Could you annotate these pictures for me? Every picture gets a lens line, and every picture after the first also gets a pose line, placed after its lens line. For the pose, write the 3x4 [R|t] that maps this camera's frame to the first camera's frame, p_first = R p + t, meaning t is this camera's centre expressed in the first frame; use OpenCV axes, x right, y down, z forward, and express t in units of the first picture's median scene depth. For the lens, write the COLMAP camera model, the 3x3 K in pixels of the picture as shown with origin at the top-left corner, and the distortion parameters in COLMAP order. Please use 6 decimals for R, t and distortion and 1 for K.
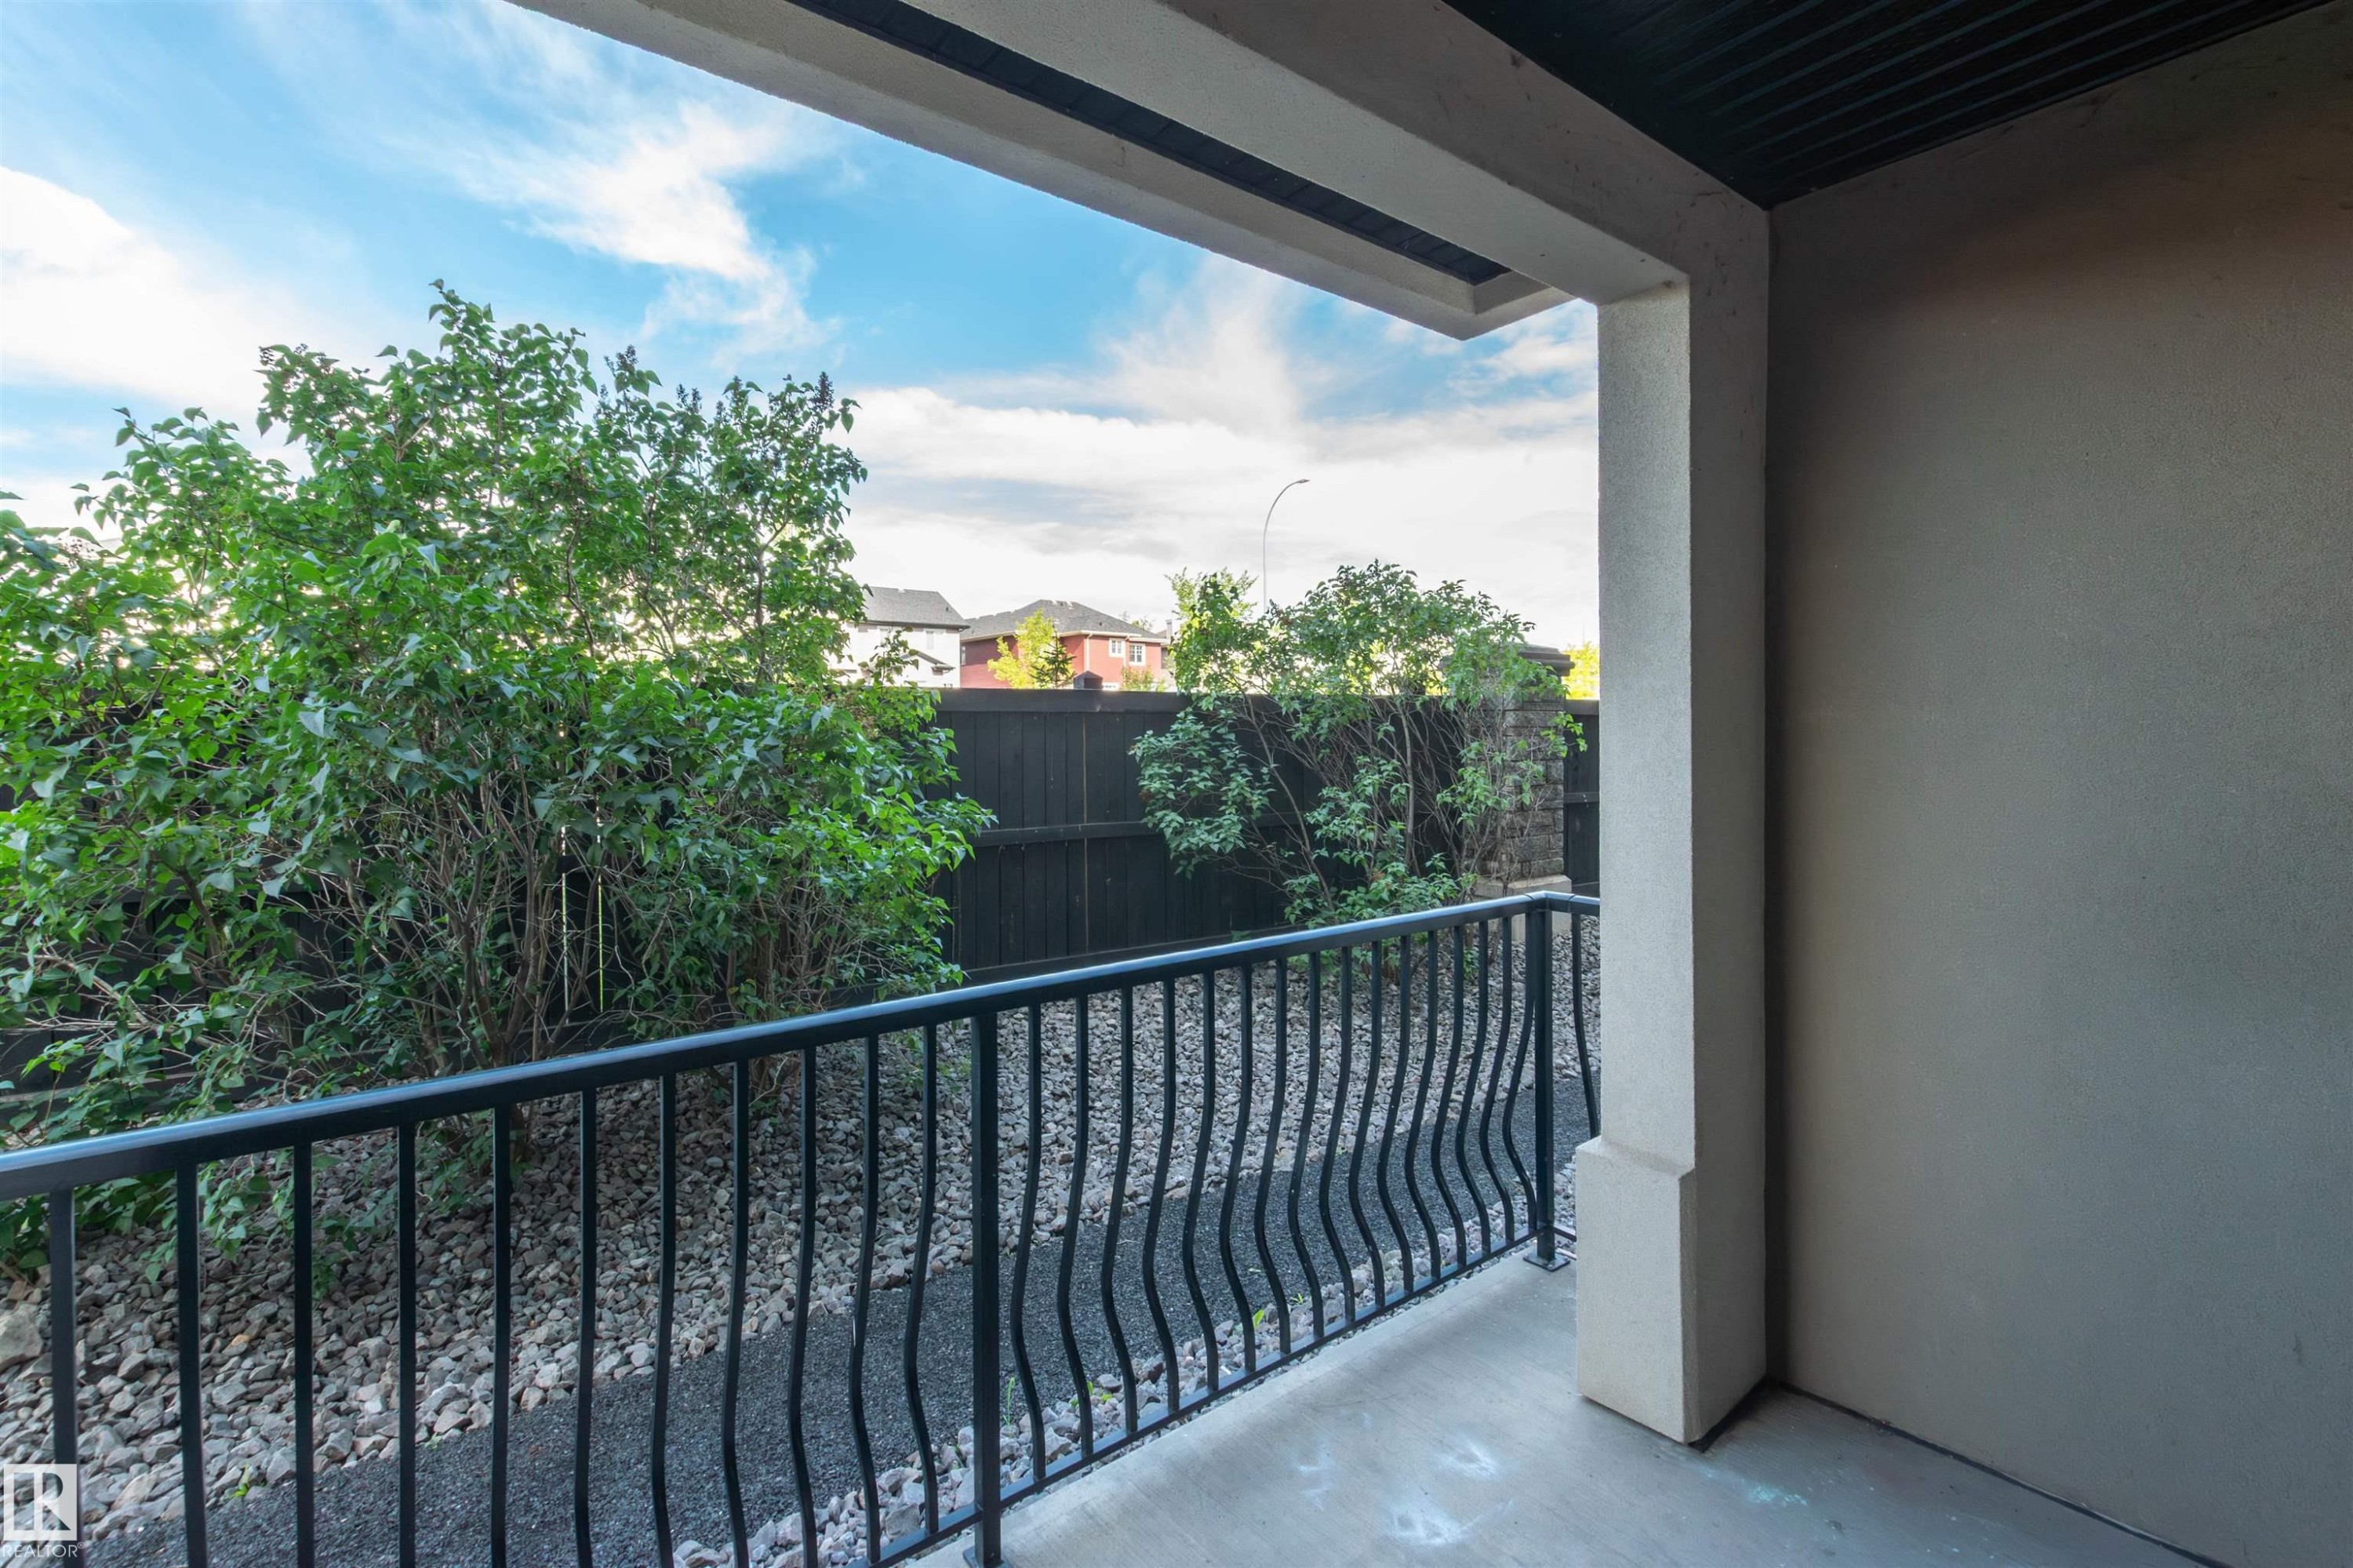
lens RADIAL K [[1084.1, 0, 1135.3], [0, 1084.1, 745.3], [0, 0, 1]] dist [0.001454, 0.001001]
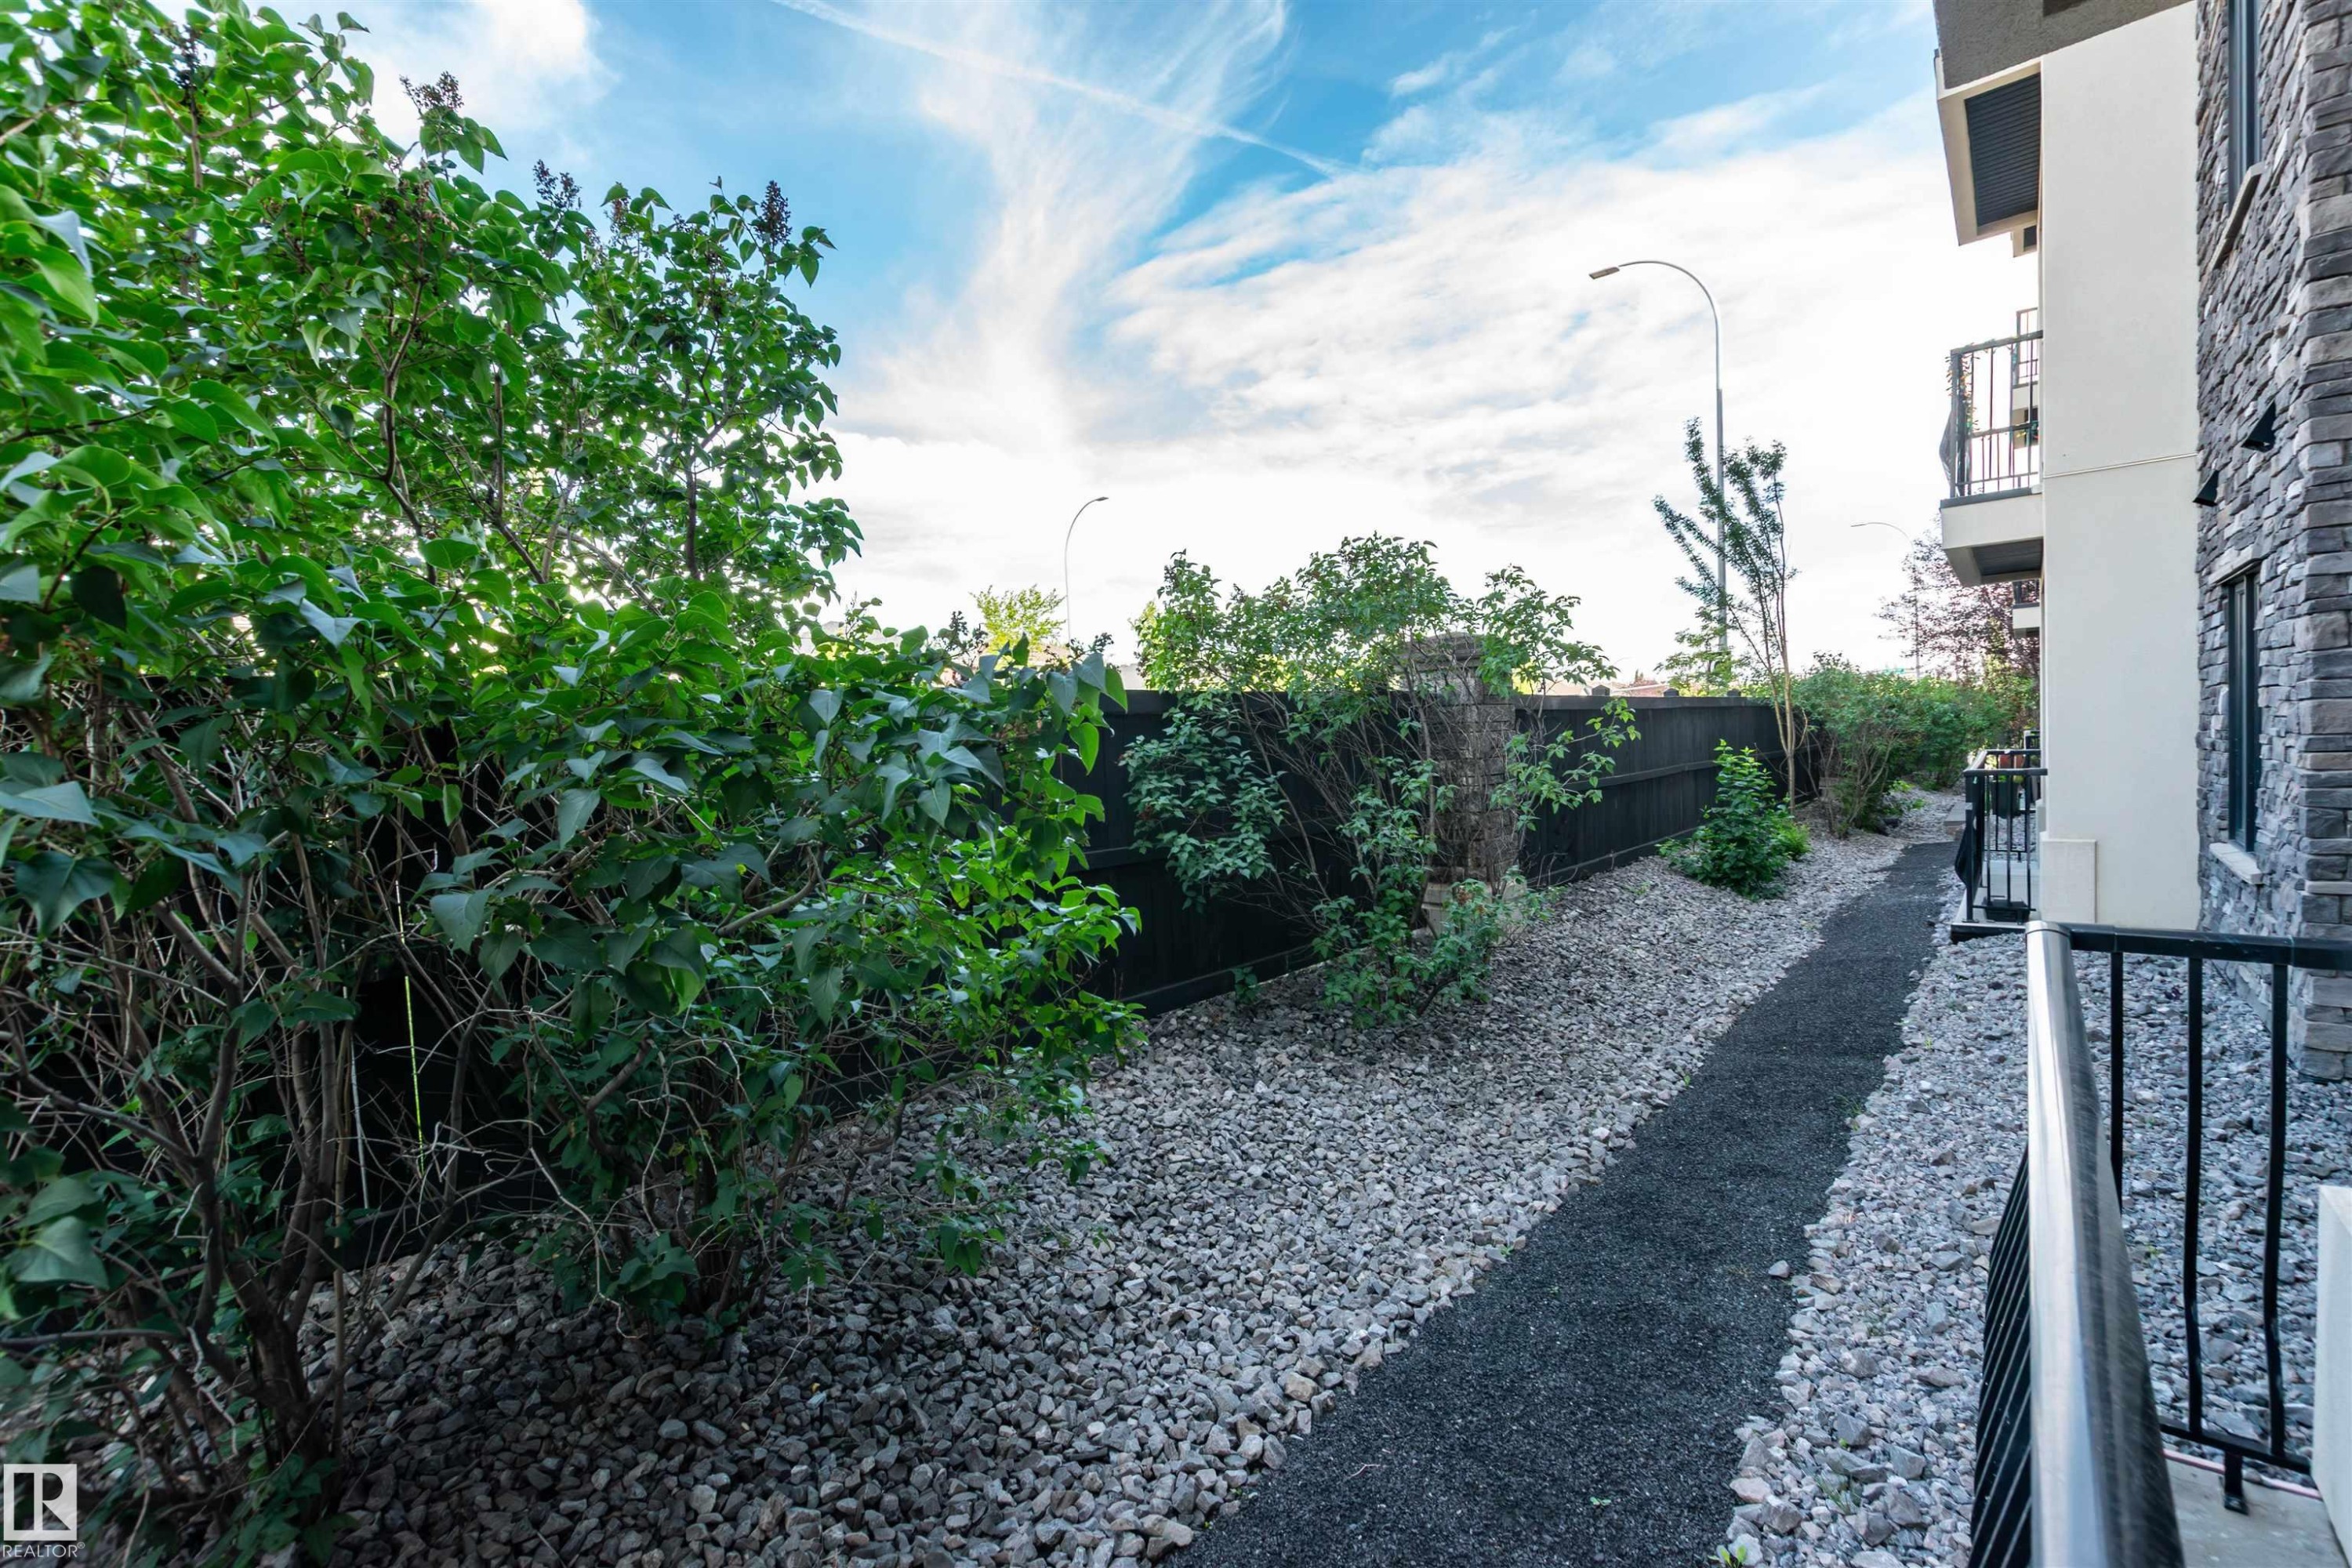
lens RADIAL K [[1054.5, 0, 1173.2], [0, 1054.5, 793.7], [0, 0, 1]] dist [0.029282, -0.022824]
pose [[0.972797, -0.049528, 0.226303, -0.215114], [0.043055, 0.998512, 0.033453, 0.006393], [-0.227623, -0.022800, 0.973482, 0.322899]]
